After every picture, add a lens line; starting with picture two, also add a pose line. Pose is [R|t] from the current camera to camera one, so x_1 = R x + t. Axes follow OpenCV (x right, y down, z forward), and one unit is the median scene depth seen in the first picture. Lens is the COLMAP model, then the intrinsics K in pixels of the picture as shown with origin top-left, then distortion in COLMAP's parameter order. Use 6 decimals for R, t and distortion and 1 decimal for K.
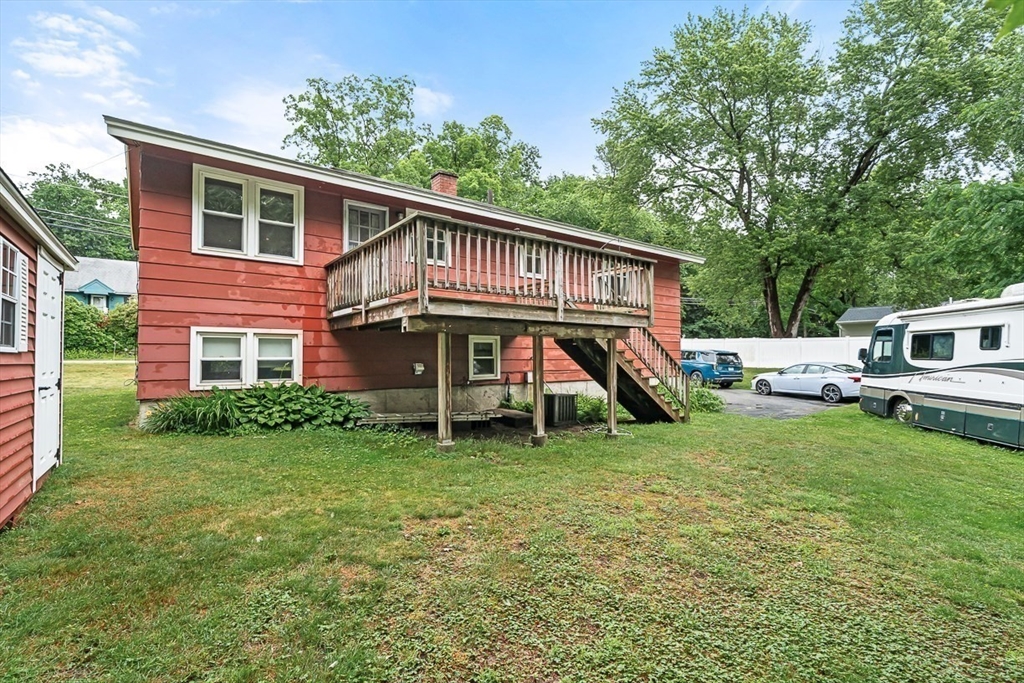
lens RADIAL K [[464.8, 0, 512.0], [0, 464.8, 341.5], [0, 0, 1]] dist [-0.001384, 0.000247]
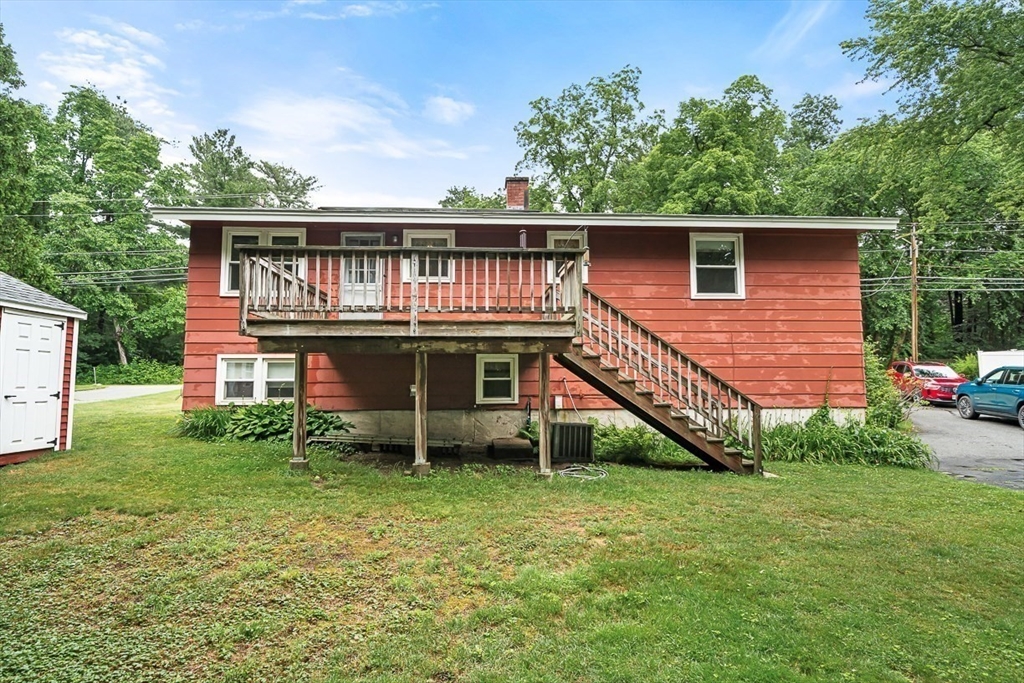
lens RADIAL K [[533.9, 0, 512.0], [0, 533.9, 341.5], [0, 0, 1]] dist [-0.003882, 0.000260]
pose [[0.829433, -0.044763, -0.556809, 0.618754], [0.020376, 0.998545, -0.049923, 0.017073], [0.558234, 0.030063, 0.829139, 0.189187]]
